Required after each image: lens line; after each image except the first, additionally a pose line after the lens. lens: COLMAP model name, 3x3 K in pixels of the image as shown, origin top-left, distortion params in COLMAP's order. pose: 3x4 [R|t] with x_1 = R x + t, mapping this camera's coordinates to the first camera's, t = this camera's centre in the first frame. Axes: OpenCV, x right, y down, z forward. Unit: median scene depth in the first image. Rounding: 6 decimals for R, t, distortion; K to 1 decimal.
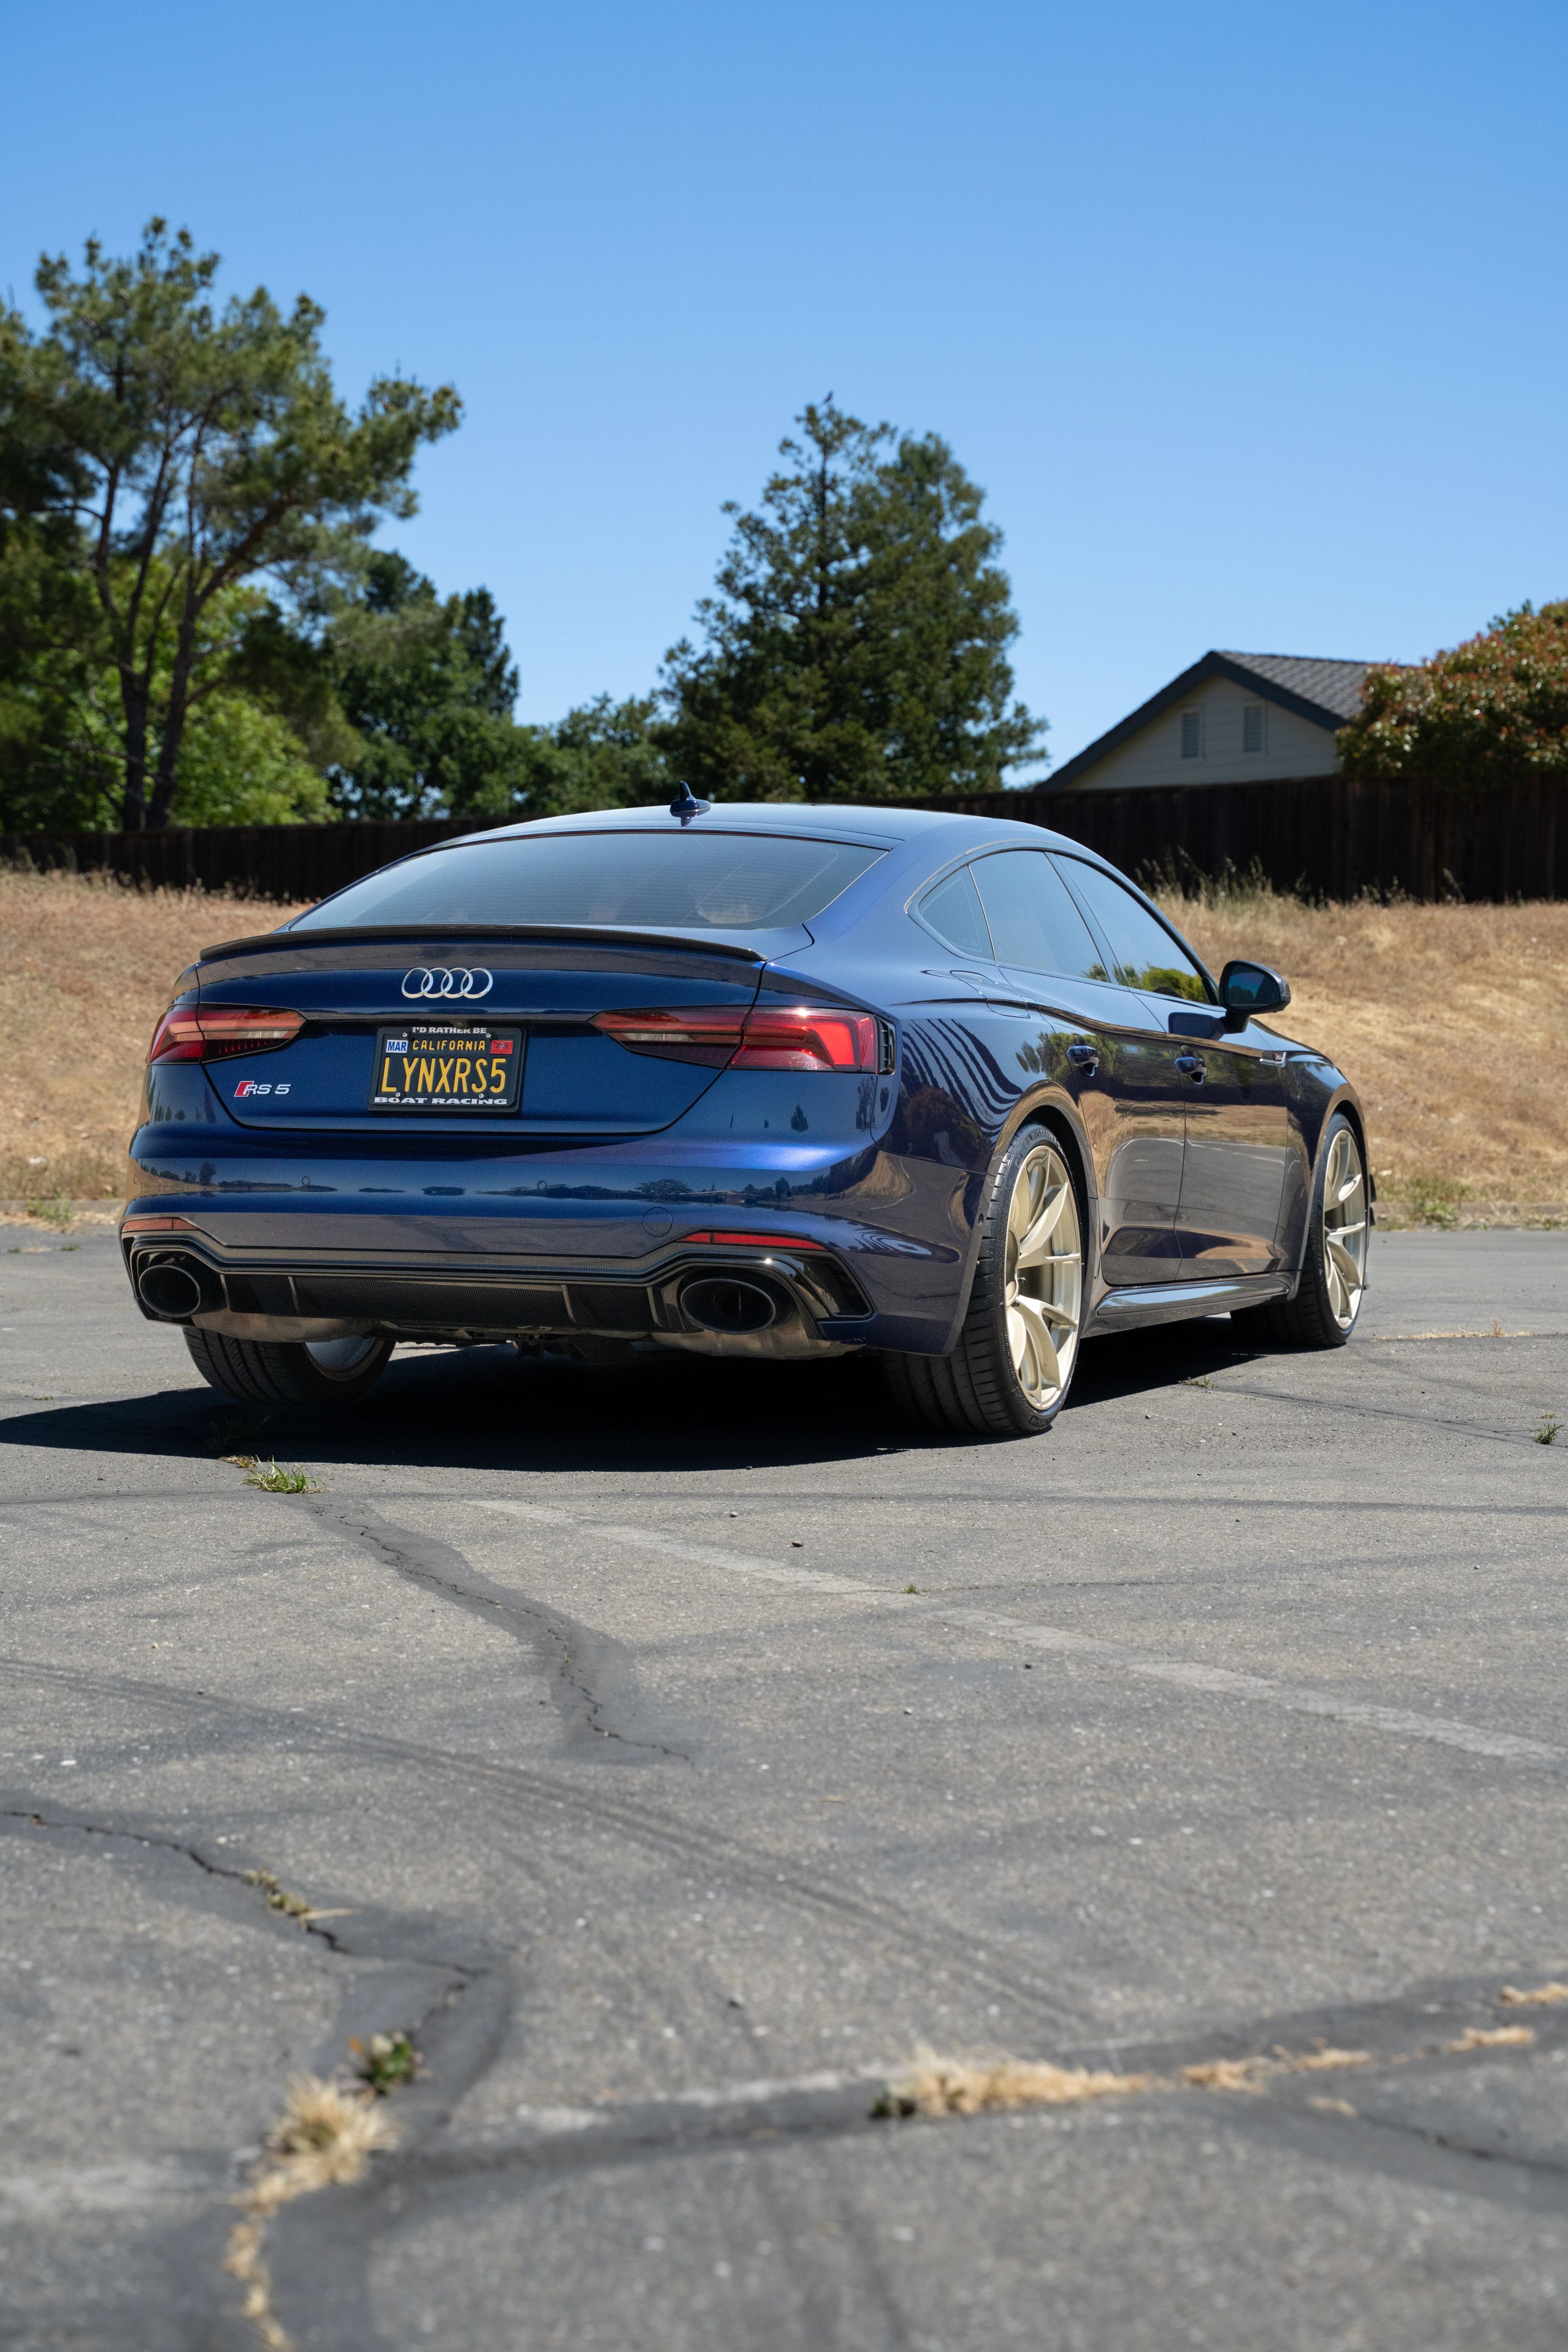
lens RADIAL K [[3905.6, 0, 784.0], [0, 3905.6, 1176.0], [0, 0, 1]] dist [0.148705, 0.054442]
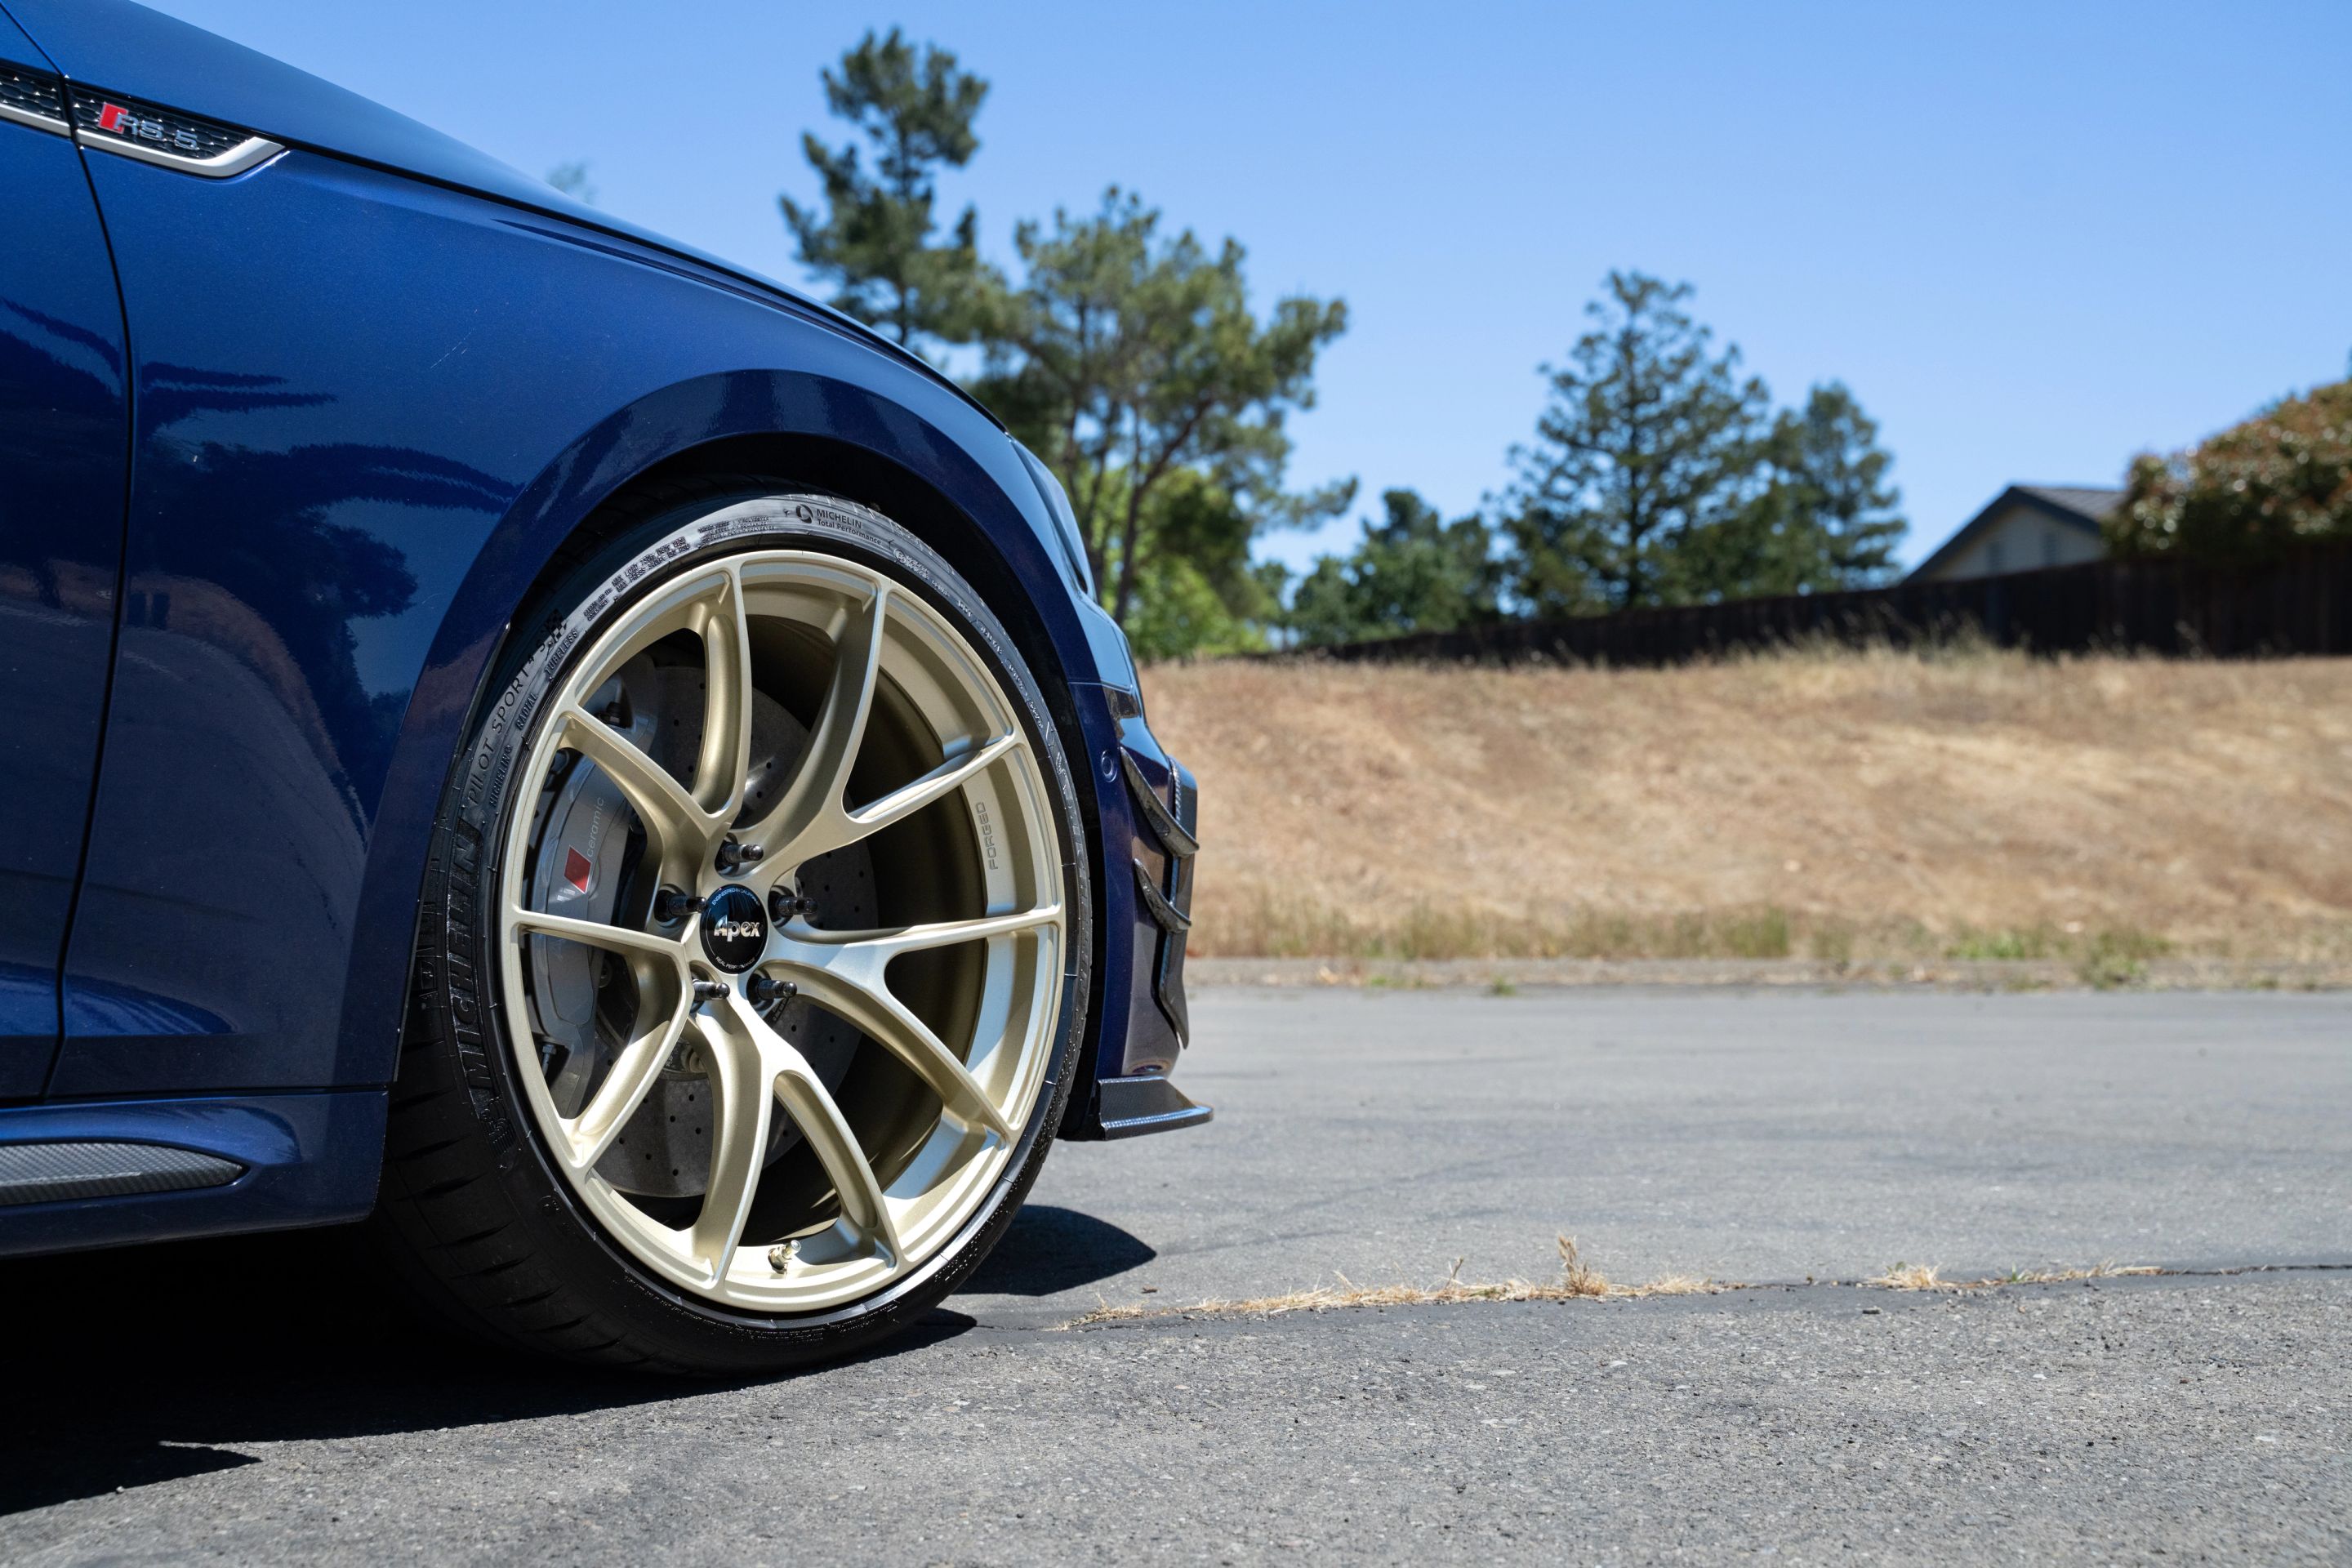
lens RADIAL K [[2540.3, 0, 1229.4], [0, 2540.3, 738.1], [0, 0, 1]] dist [0.003698, 0.022596]
pose [[0.970820, -0.025073, -0.238493, 0.070439], [0.002967, 0.995699, -0.092602, 0.005612], [0.239789, 0.089192, 0.966719, 0.277750]]
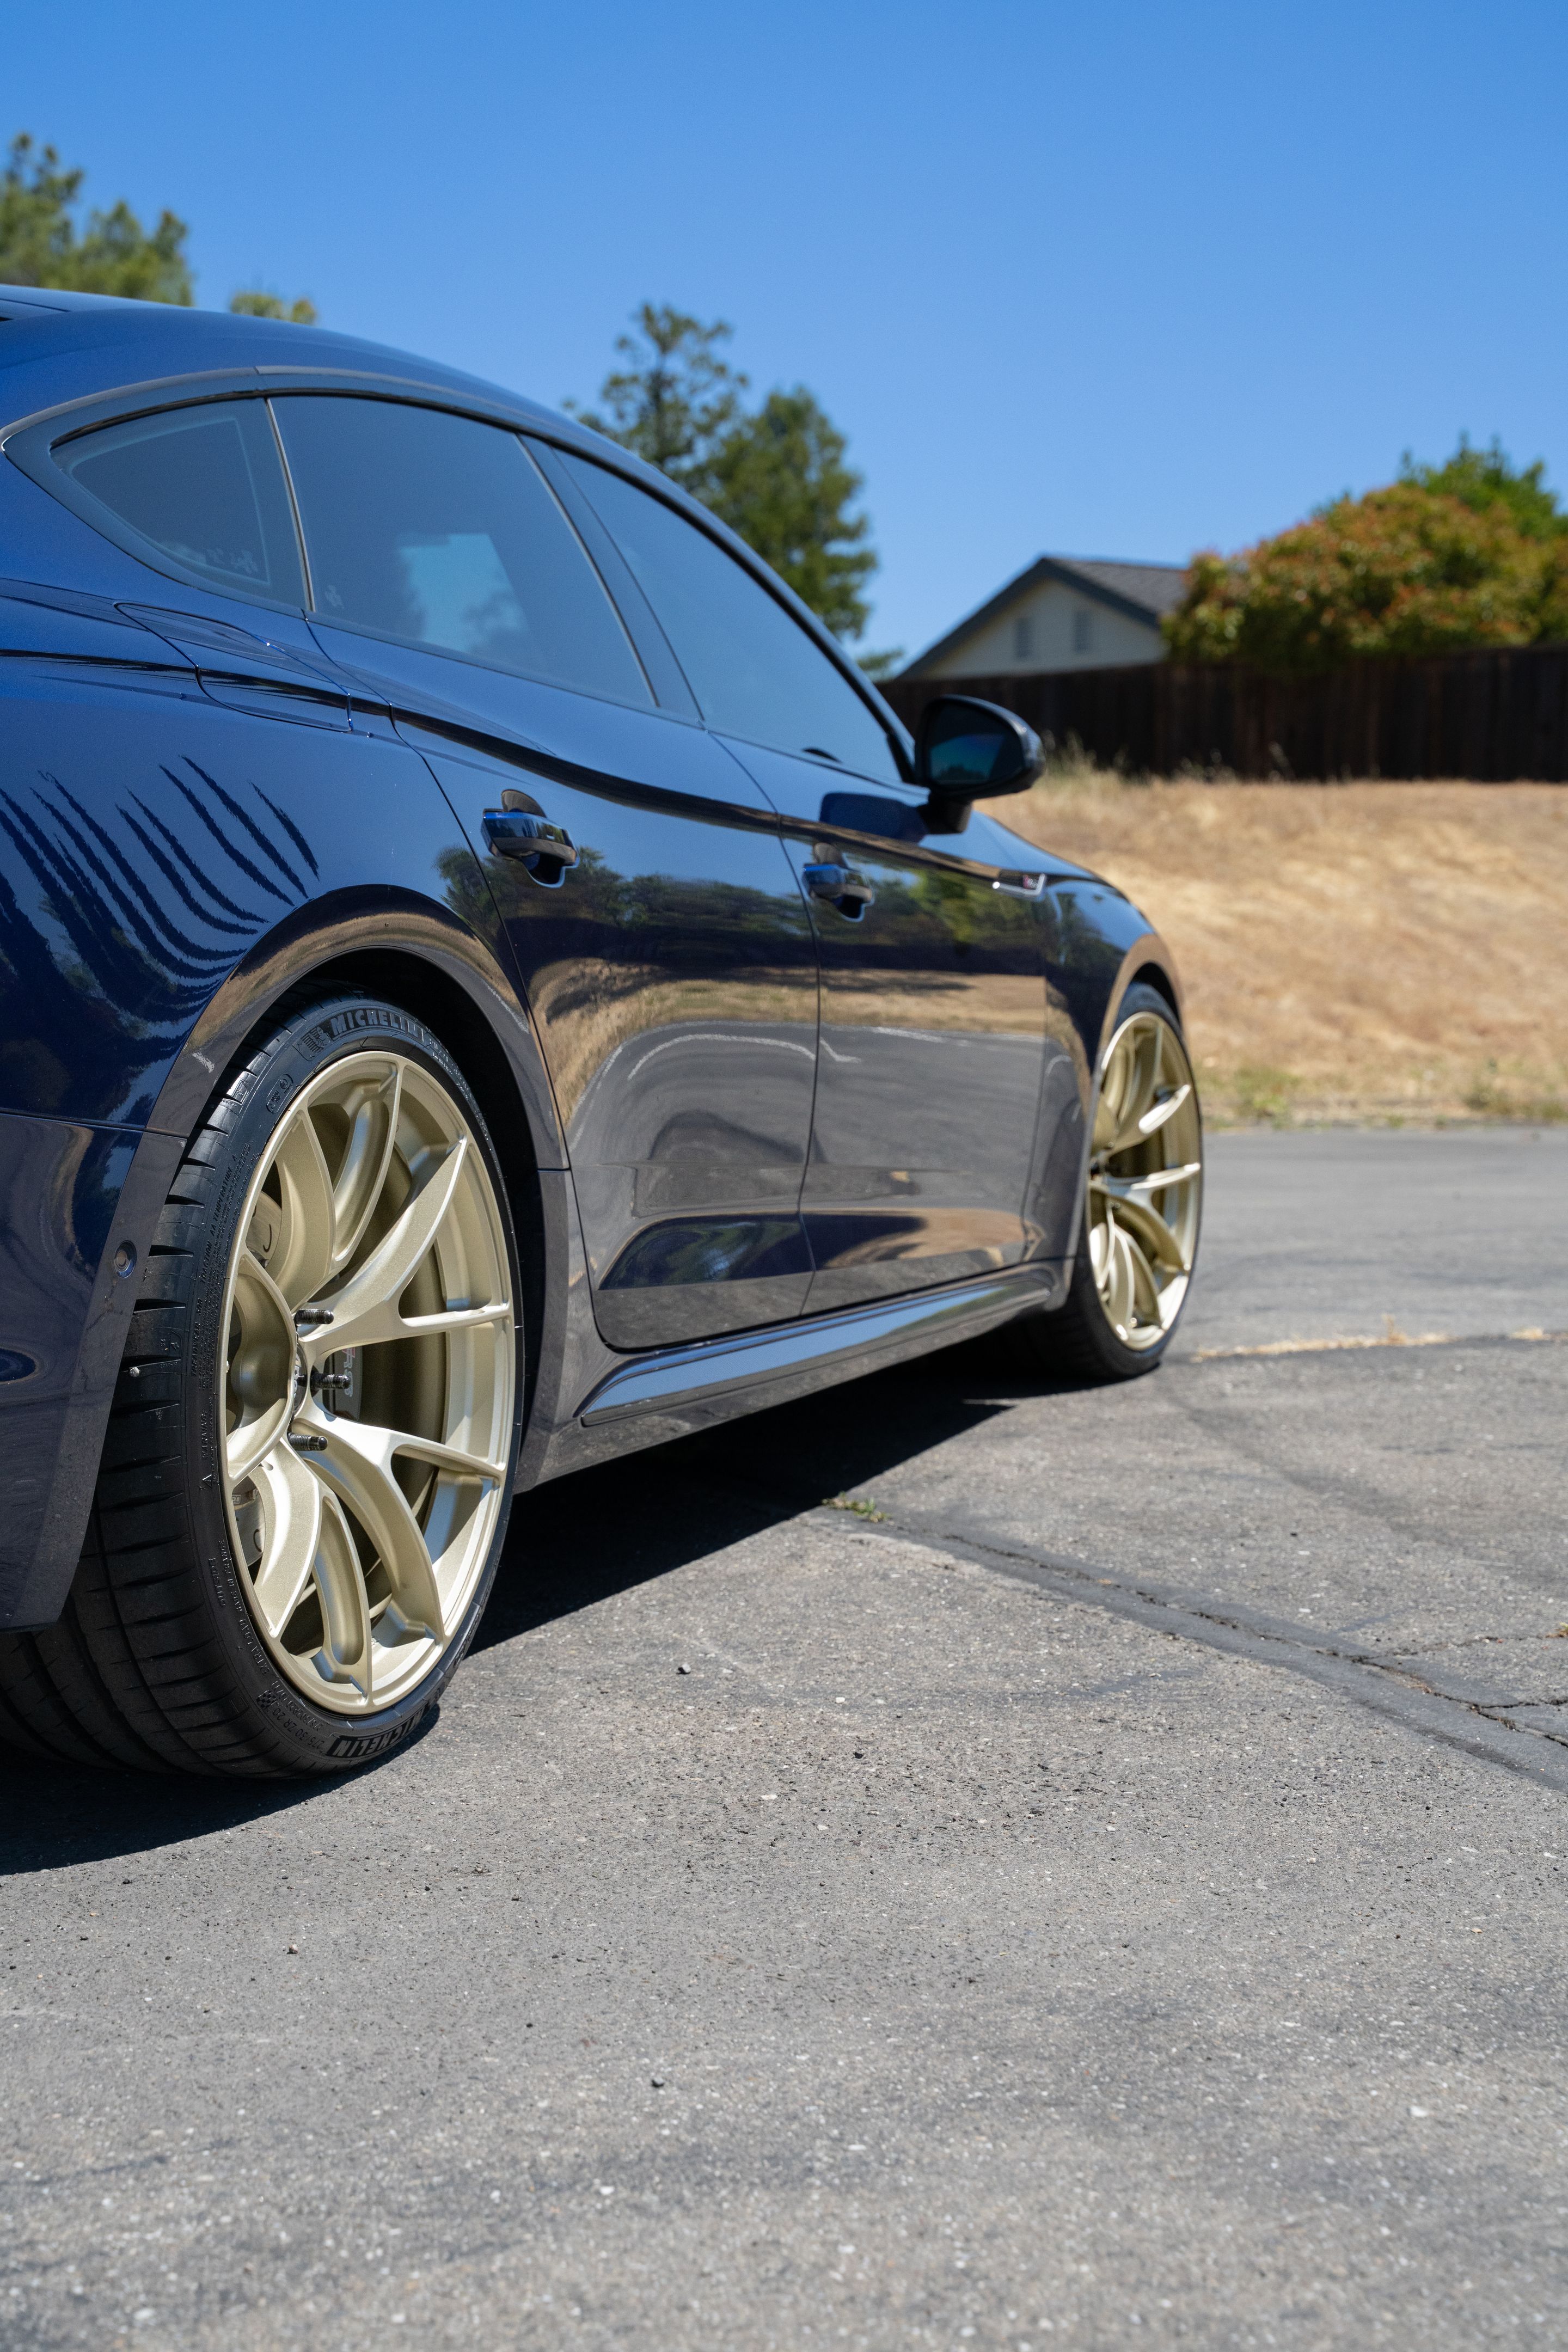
lens RADIAL K [[3145.3, 0, 784.0], [0, 3145.3, 1176.0], [0, 0, 1]] dist [0.022999, 0.031970]
pose [[0.999815, -0.003657, 0.018878, 0.026335], [0.002921, 0.999241, 0.038848, -0.001913], [-0.019006, -0.038786, 0.999067, 0.175307]]
